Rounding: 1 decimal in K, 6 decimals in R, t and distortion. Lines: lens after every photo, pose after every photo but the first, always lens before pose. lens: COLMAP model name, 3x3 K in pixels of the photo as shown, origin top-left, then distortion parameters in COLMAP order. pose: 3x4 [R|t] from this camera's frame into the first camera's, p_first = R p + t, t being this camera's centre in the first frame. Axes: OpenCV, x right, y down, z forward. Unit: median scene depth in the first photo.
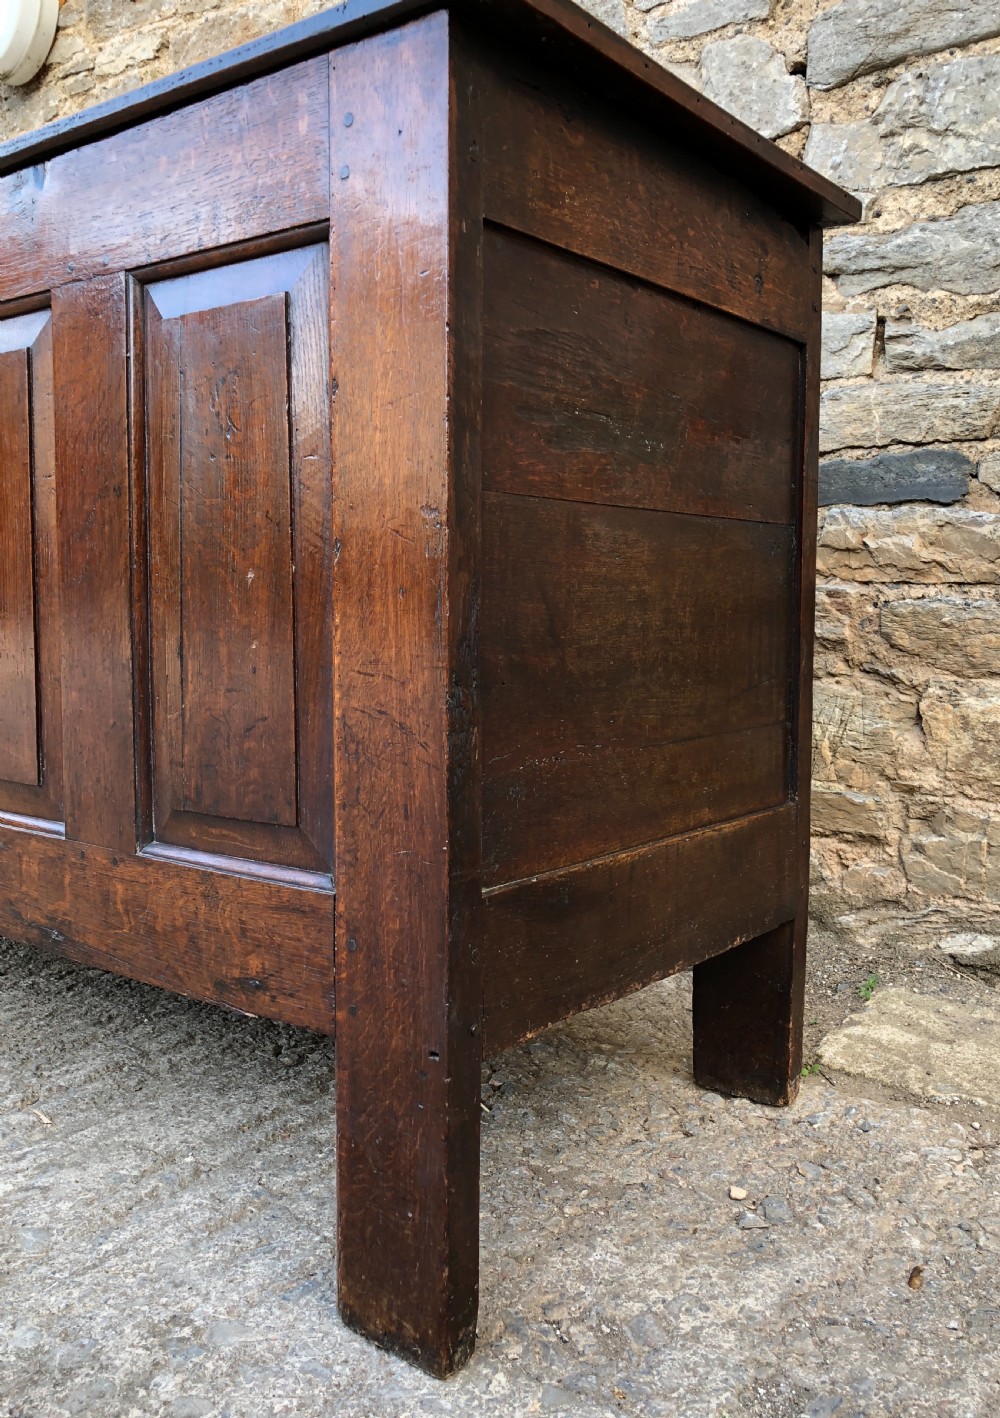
lens RADIAL K [[1215.7, 0, 533.4], [0, 1215.7, 696.9], [0, 0, 1]] dist [0.005135, 0.010899]
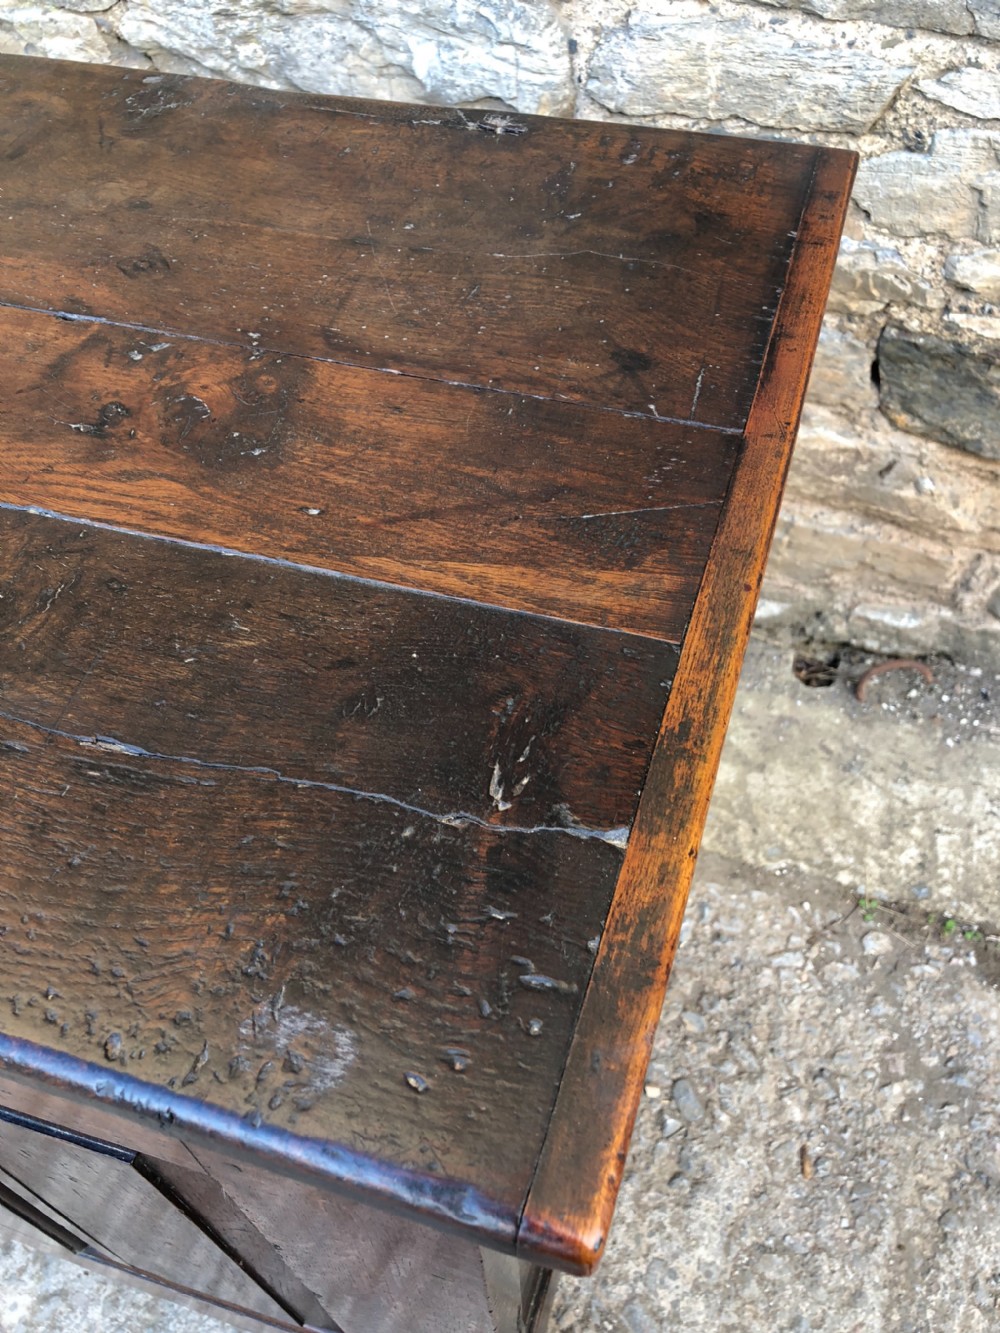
lens RADIAL K [[1114.3, 0, 498.6], [0, 1114.3, 657.2], [0, 0, 1]] dist [0.025339, -0.019640]
pose [[0.942883, -0.278572, 0.182673, -0.050895], [0.064566, 0.690787, 0.720169, -0.602591], [-0.326807, -0.667241, 0.669318, 0.509386]]
